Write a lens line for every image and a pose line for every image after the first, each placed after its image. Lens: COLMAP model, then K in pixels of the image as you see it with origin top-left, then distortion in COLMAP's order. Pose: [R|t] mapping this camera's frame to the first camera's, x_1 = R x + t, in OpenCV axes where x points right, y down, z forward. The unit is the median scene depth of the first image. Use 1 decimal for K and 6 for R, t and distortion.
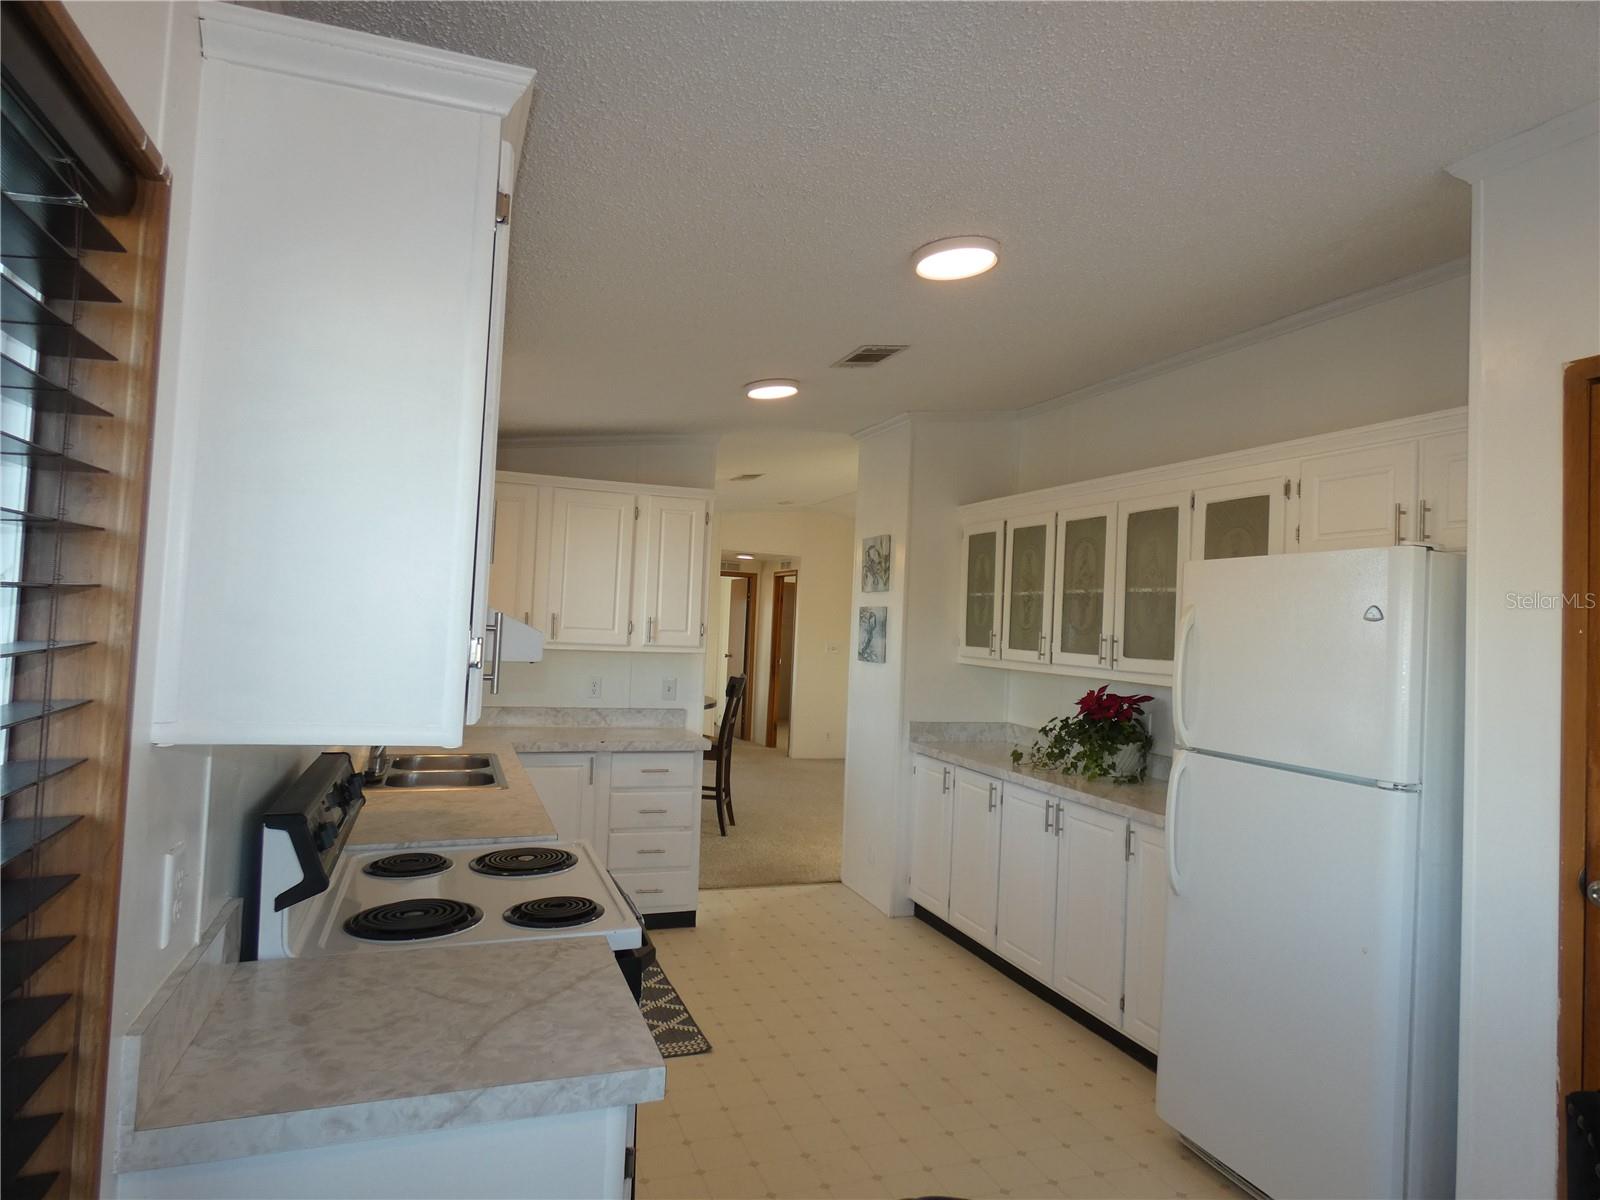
lens RADIAL K [[959.0, 0, 800.0], [0, 959.0, 600.0], [0, 0, 1]] dist [-0.000898, -0.000922]
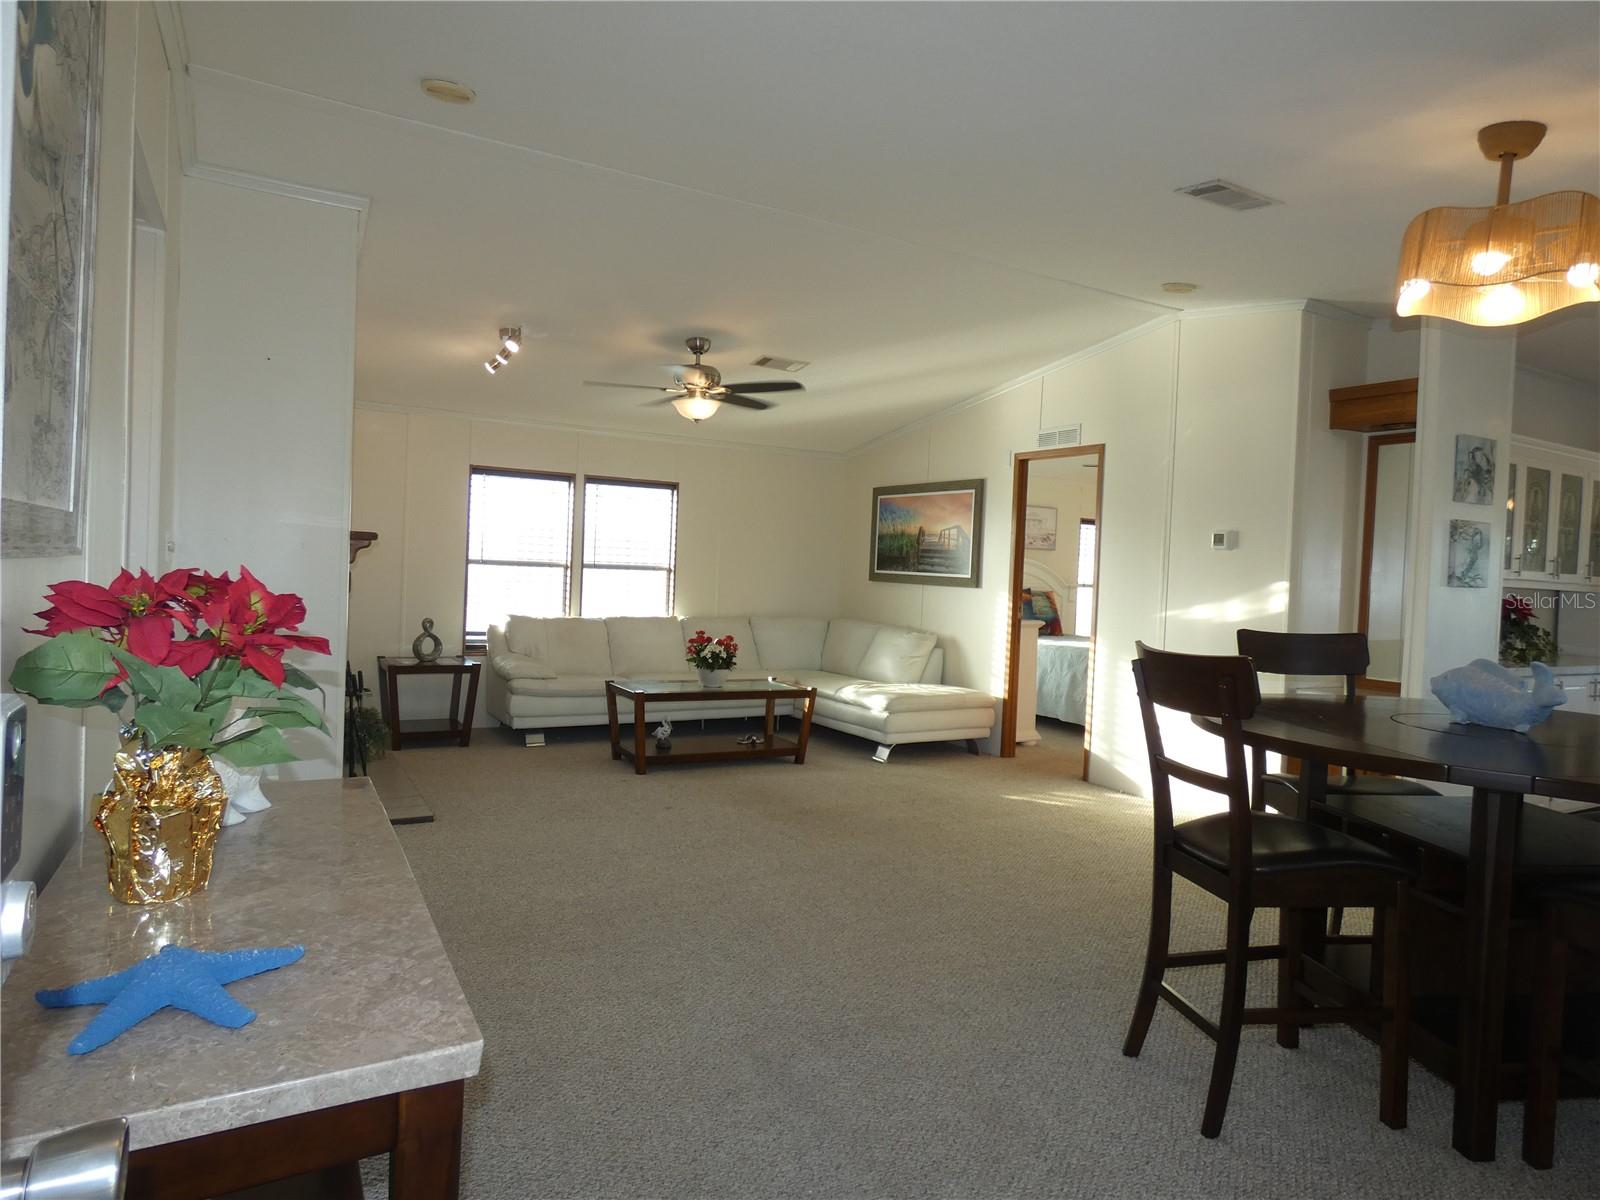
lens RADIAL K [[979.0, 0, 800.0], [0, 979.0, 600.0], [0, 0, 1]] dist [0.002272, 0.000660]
pose [[-0.152159, -0.079022, 0.985192, -0.788853], [-0.076250, 0.994766, 0.068014, 0.071411], [-0.985410, -0.064772, -0.157388, 1.978883]]
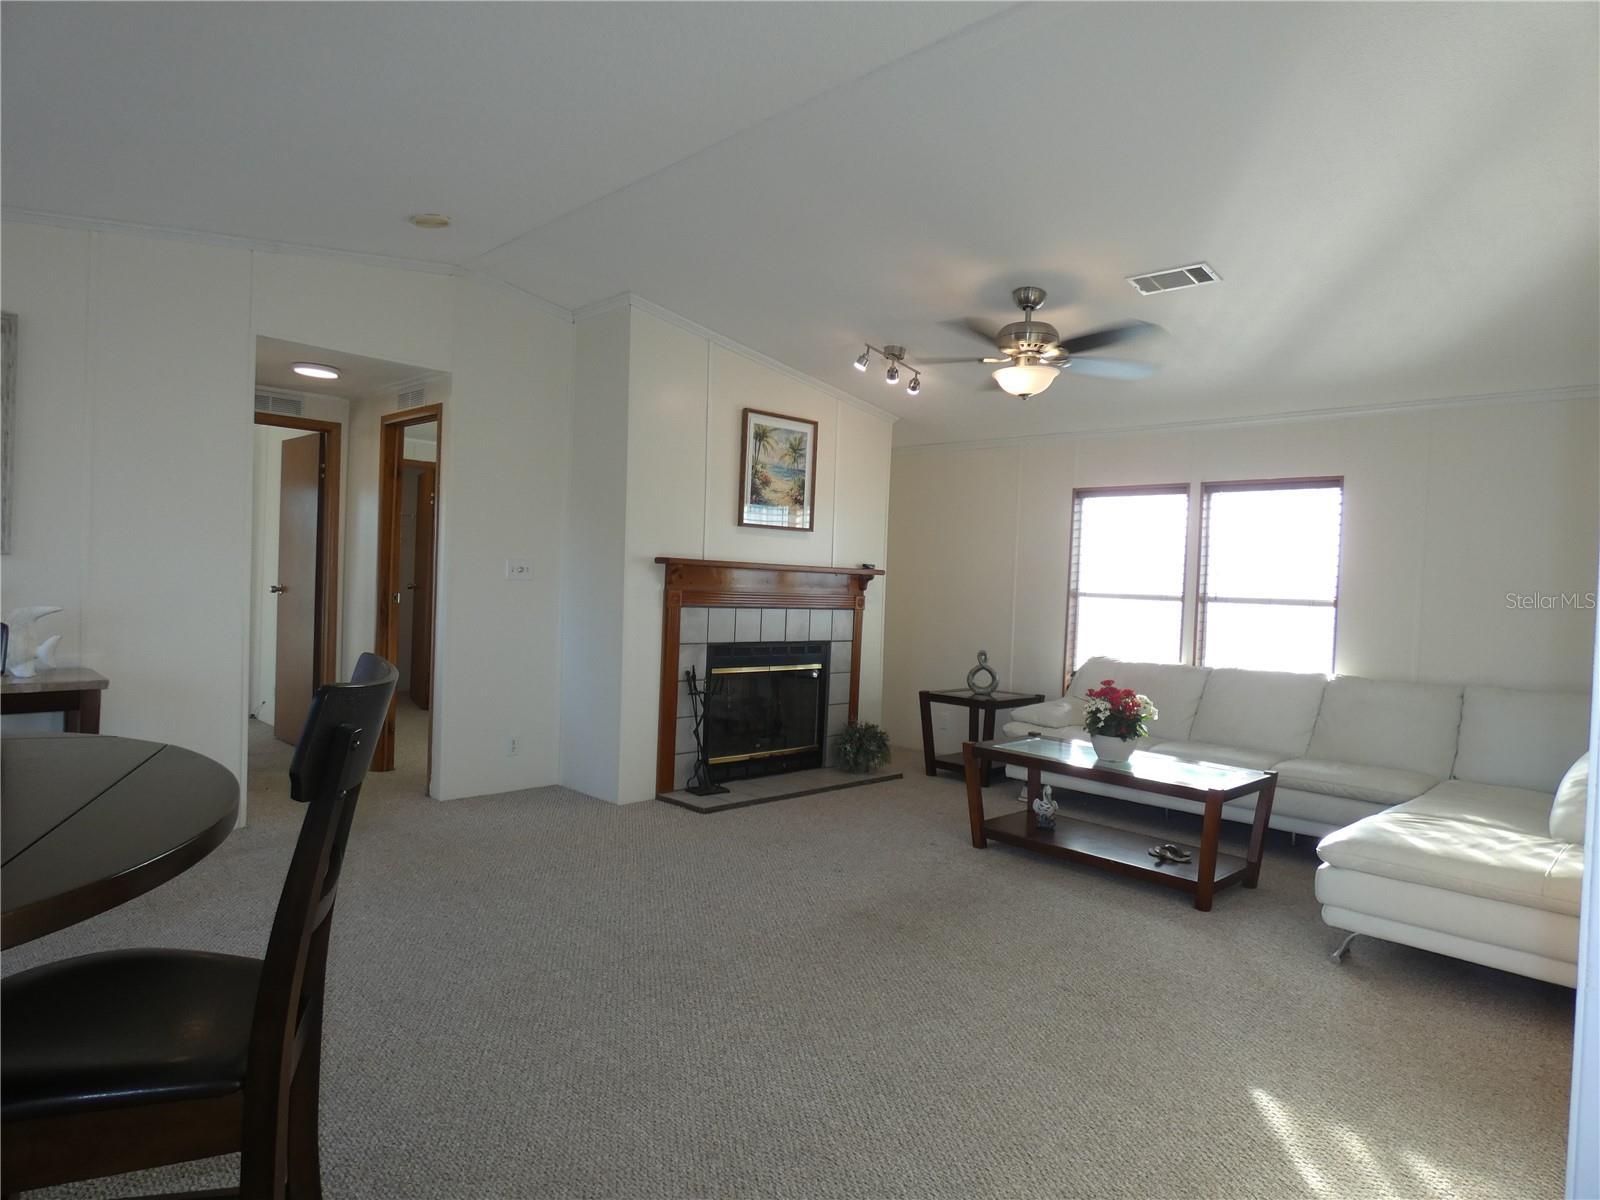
lens RADIAL K [[959.0, 0, 800.0], [0, 959.0, 600.0], [0, 0, 1]] dist [-0.000898, -0.000922]
pose [[0.910599, -0.020865, 0.412764, -0.089263], [-0.007510, 0.997725, 0.067003, 0.074760], [-0.413223, -0.064113, 0.908370, 1.143416]]
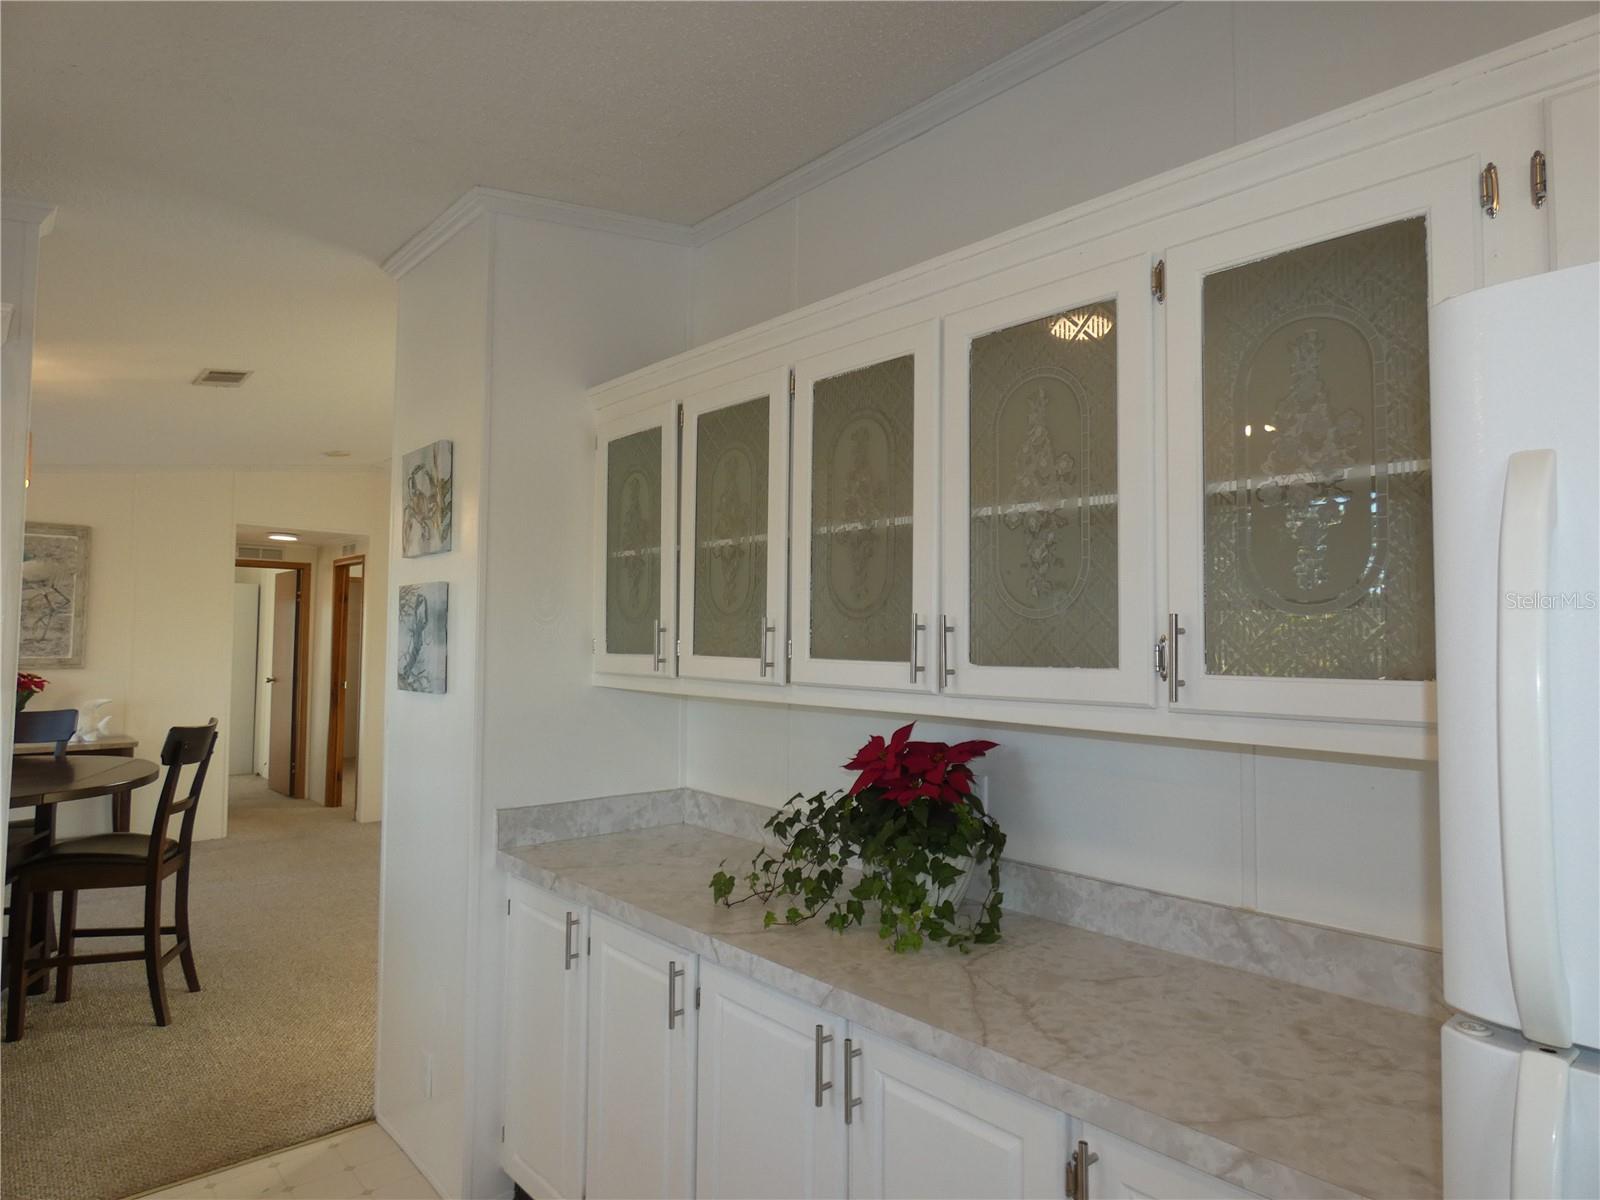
lens RADIAL K [[959.0, 0, 800.0], [0, 959.0, 600.0], [0, 0, 1]] dist [-0.000898, -0.000922]
pose [[0.930944, -0.020254, 0.364600, 0.088851], [0.022617, 0.999742, -0.002211, 0.024660], [-0.364461, 0.010304, 0.931162, 0.521046]]
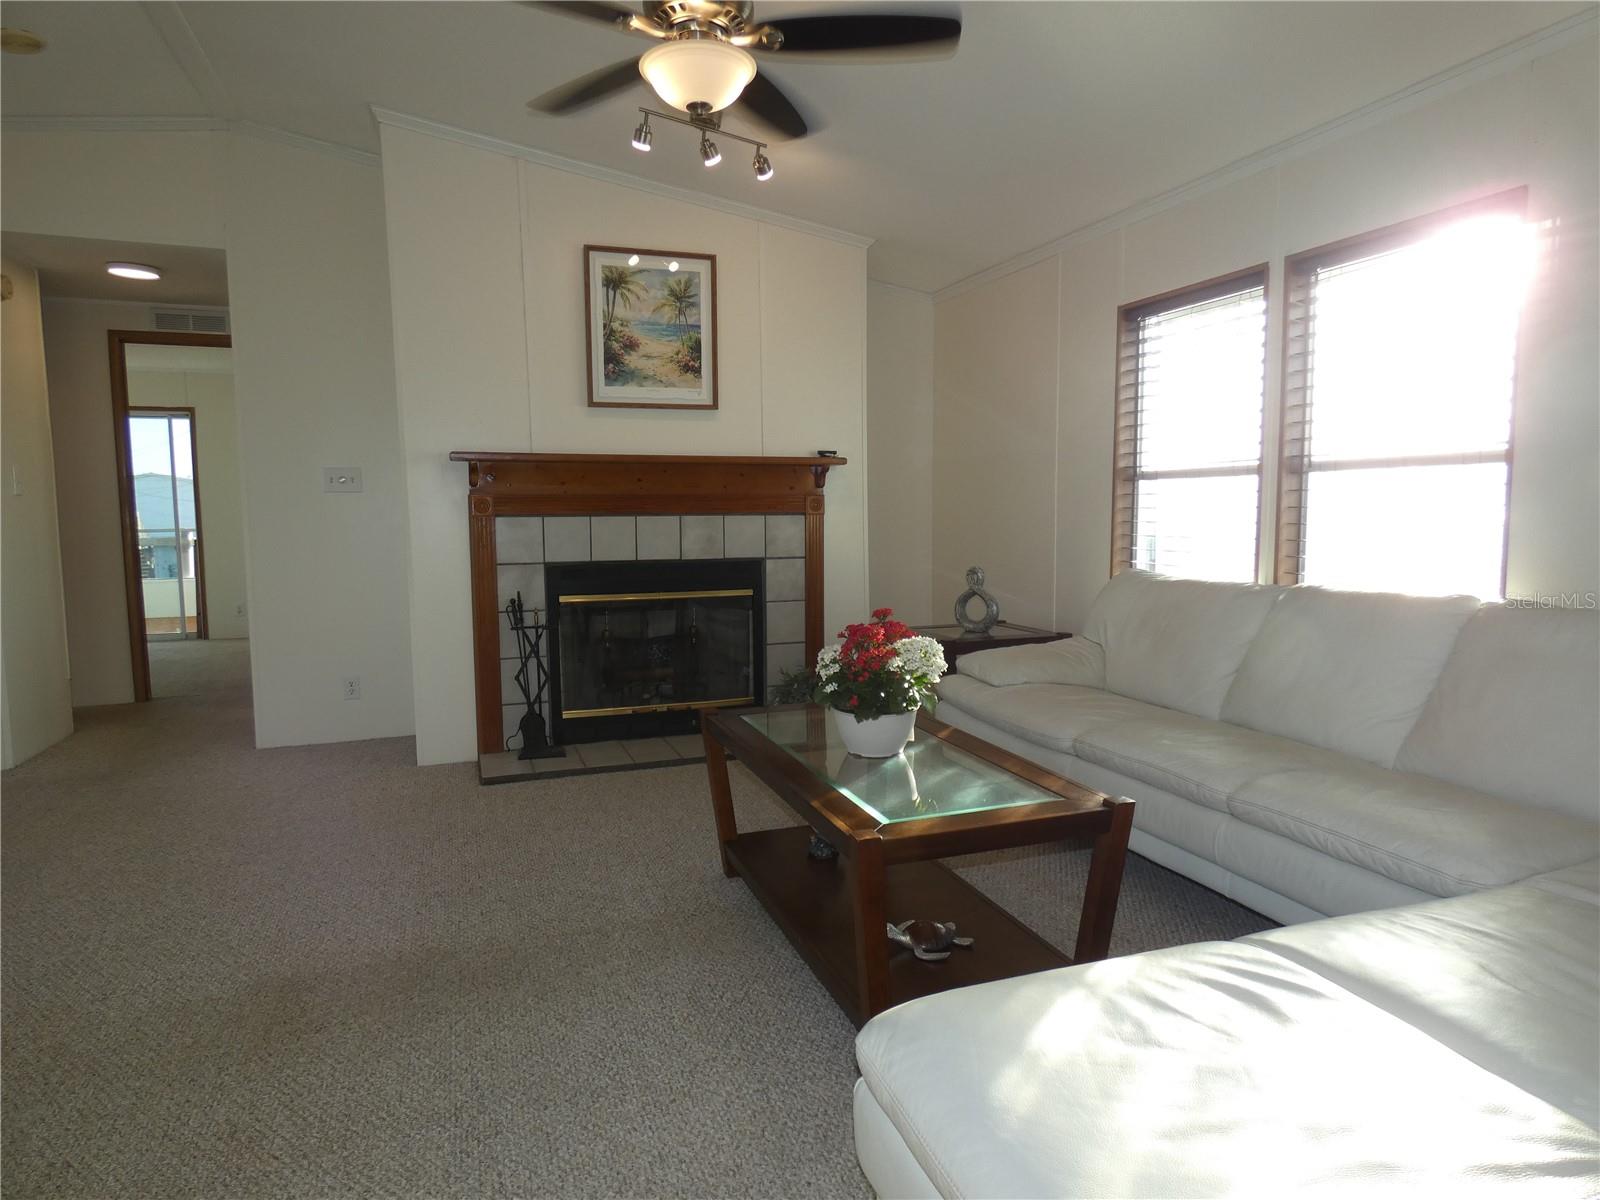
lens RADIAL K [[959.0, 0, 800.0], [0, 959.0, 600.0], [0, 0, 1]] dist [-0.000898, -0.000922]
pose [[0.998497, -0.054781, 0.001644, 0.550745], [0.054148, 0.990698, 0.124838, 0.144331], [-0.008467, -0.124562, 0.992176, 1.358620]]
